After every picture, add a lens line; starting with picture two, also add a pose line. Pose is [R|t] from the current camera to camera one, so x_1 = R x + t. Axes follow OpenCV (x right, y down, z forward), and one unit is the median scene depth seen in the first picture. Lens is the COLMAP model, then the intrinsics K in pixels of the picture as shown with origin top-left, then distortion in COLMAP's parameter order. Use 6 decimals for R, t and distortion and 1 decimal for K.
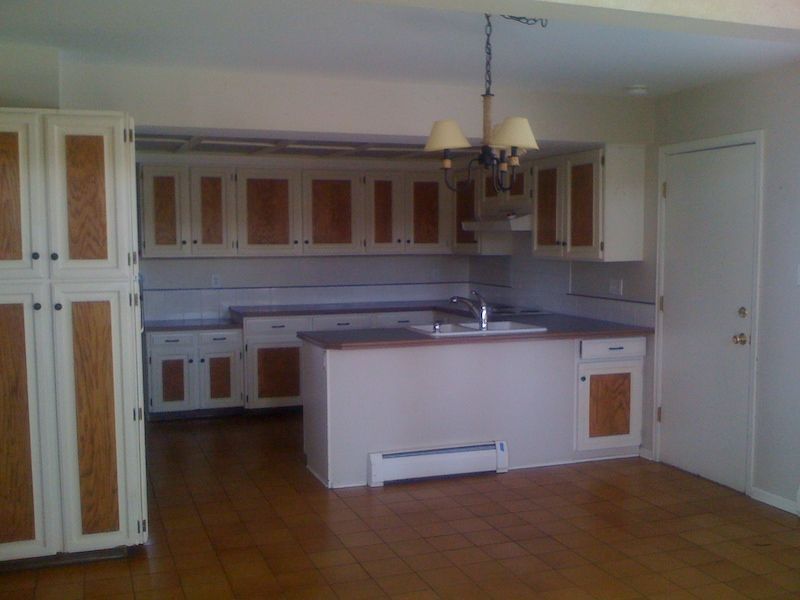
lens RADIAL K [[881.5, 0, 402.2], [0, 881.5, 324.1], [0, 0, 1]] dist [0.097263, -0.415241]
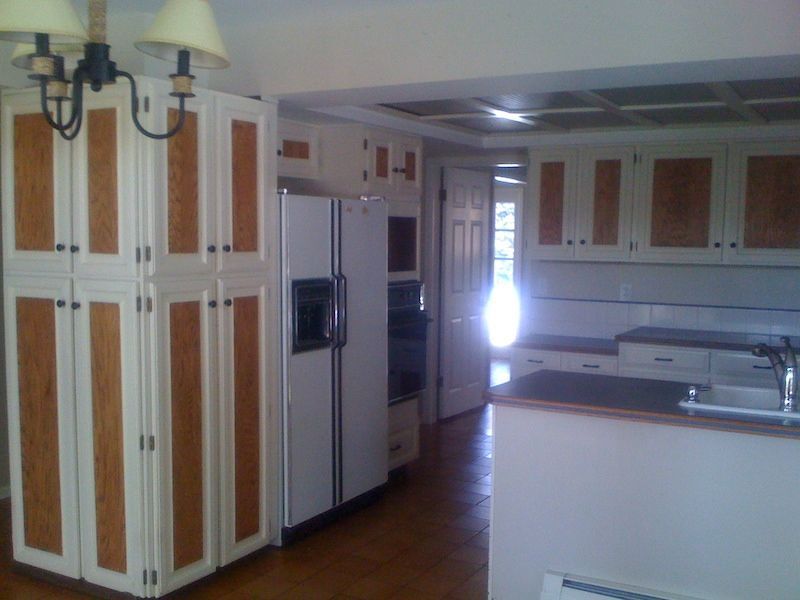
lens RADIAL K [[874.2, 0, 399.2], [0, 874.2, 313.8], [0, 0, 1]] dist [0.054870, -0.248830]
pose [[0.653106, 0.081219, -0.752899, 0.353809], [-0.091432, 0.995416, 0.028067, -0.047770], [0.751727, 0.050509, 0.657538, 0.485733]]
